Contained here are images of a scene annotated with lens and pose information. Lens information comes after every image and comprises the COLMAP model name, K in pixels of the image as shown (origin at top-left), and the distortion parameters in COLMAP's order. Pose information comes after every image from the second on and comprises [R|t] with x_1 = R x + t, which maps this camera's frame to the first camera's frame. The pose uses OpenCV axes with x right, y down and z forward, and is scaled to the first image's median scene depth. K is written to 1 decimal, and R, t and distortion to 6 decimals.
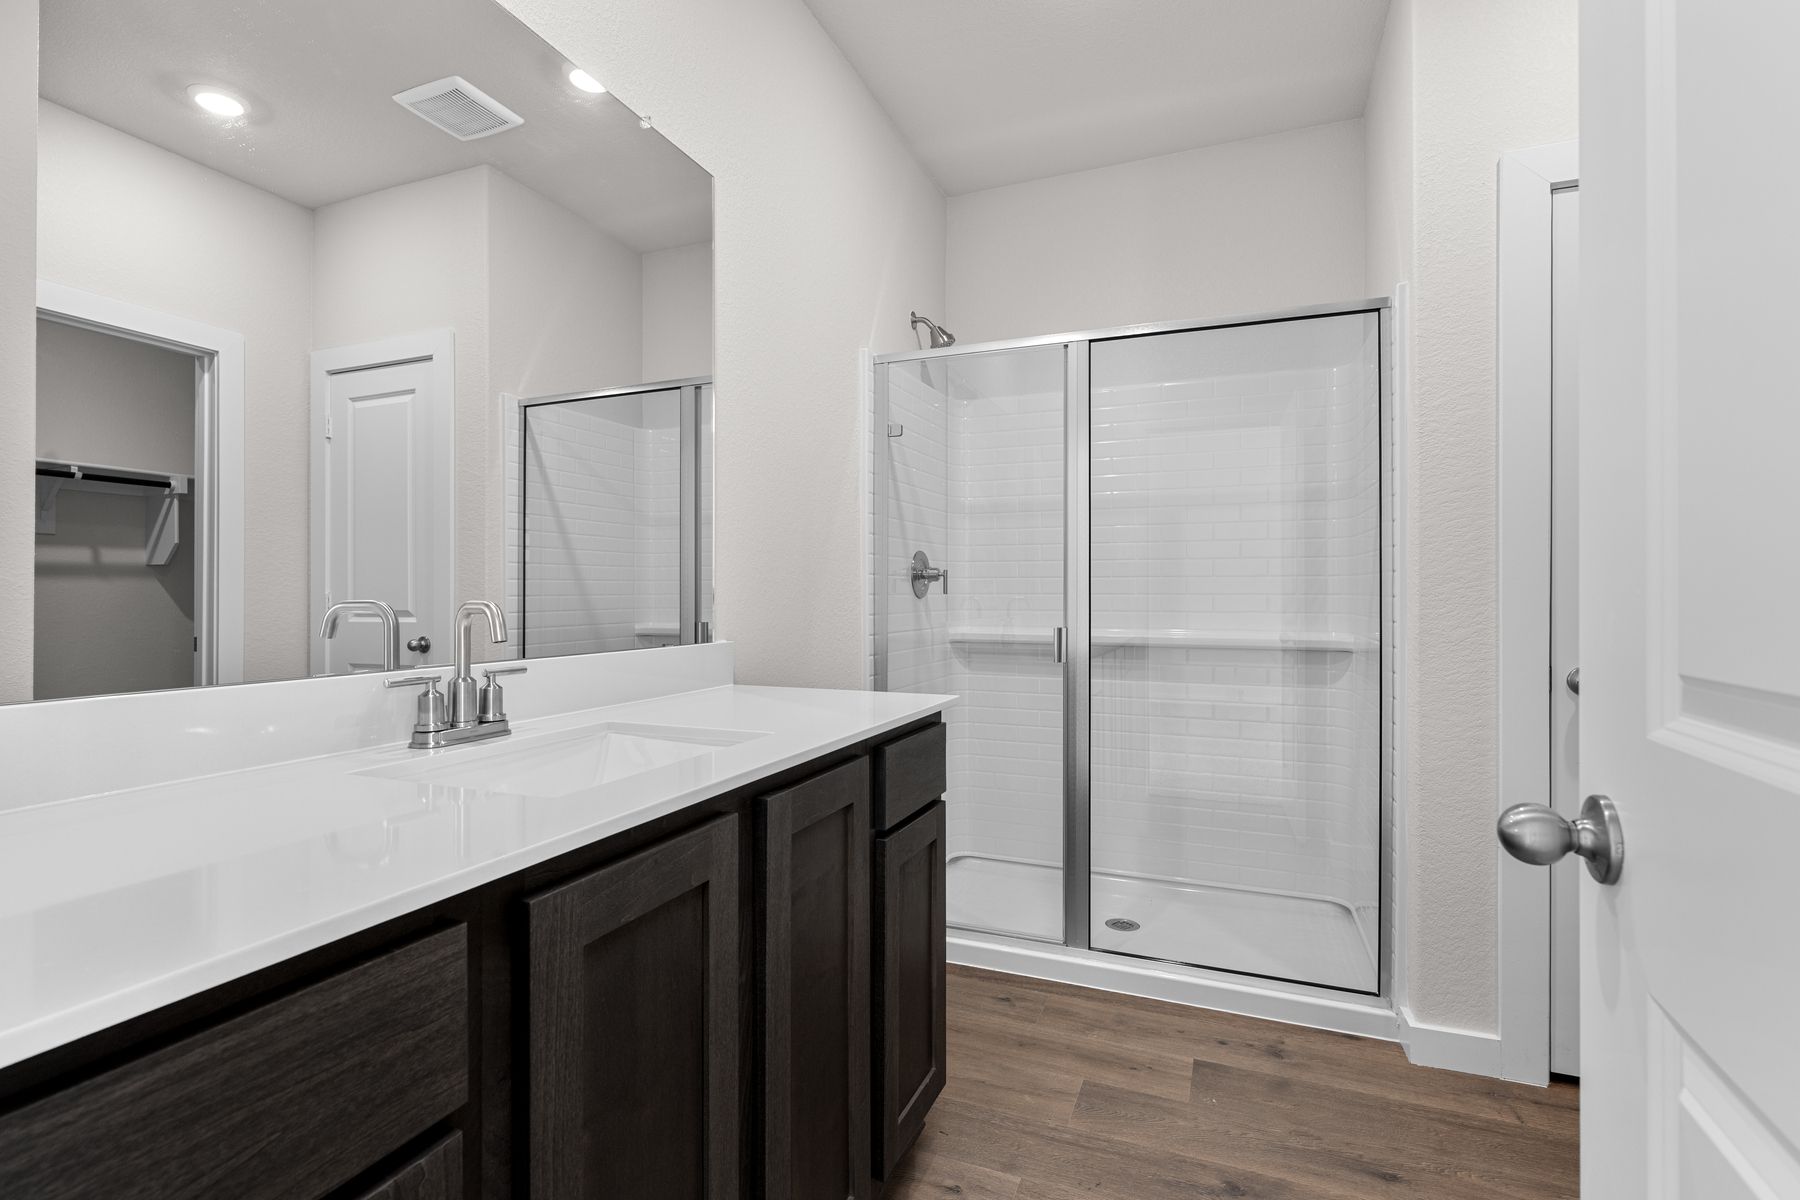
lens RADIAL K [[838.8, 0, 898.4], [0, 838.8, 595.2], [0, 0, 1]] dist [-0.001874, 0.000188]
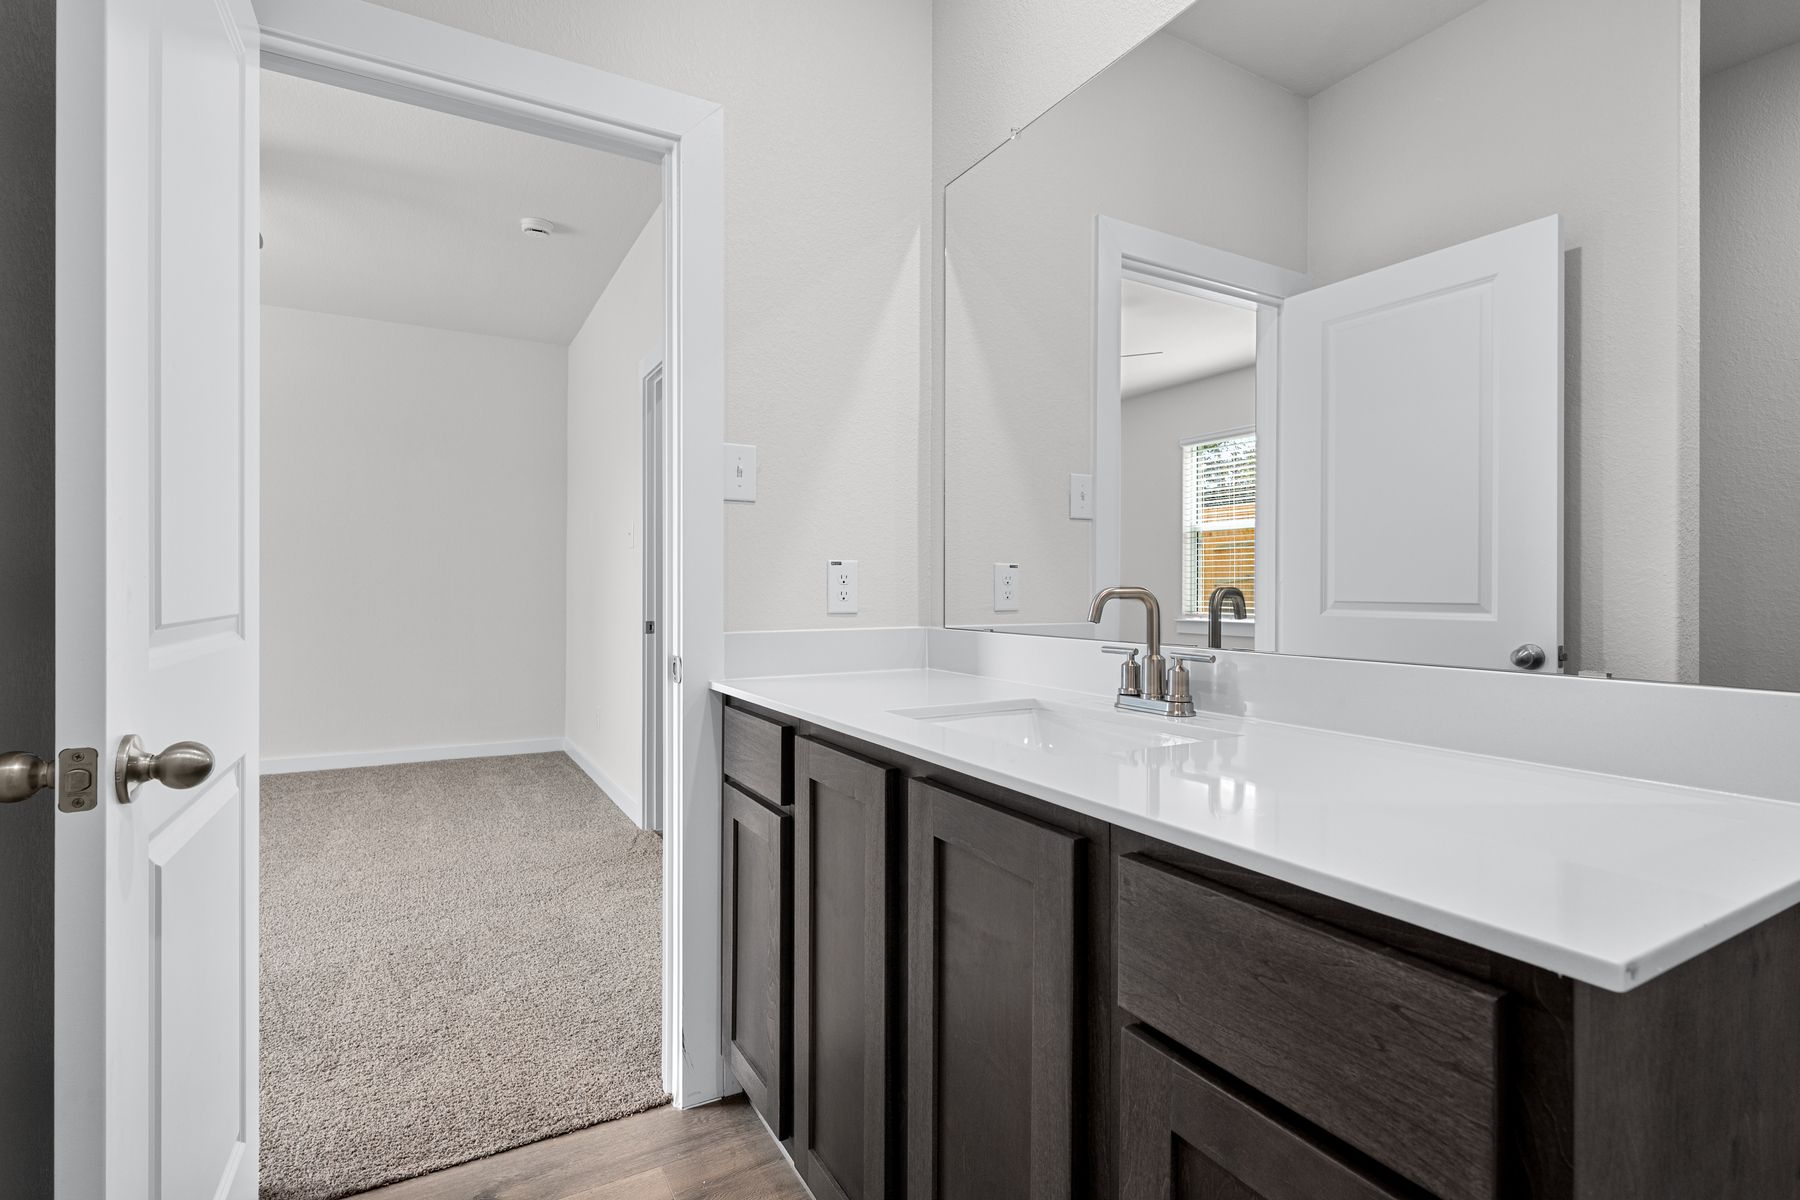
lens RADIAL K [[838.8, 0, 898.4], [0, 838.8, 595.2], [0, 0, 1]] dist [-0.001874, 0.000188]
pose [[-0.620483, 0.004356, -0.784208, 0.611800], [0.000230, 0.999986, 0.005373, 0.012058], [0.784220, 0.003153, -0.620475, 1.506323]]
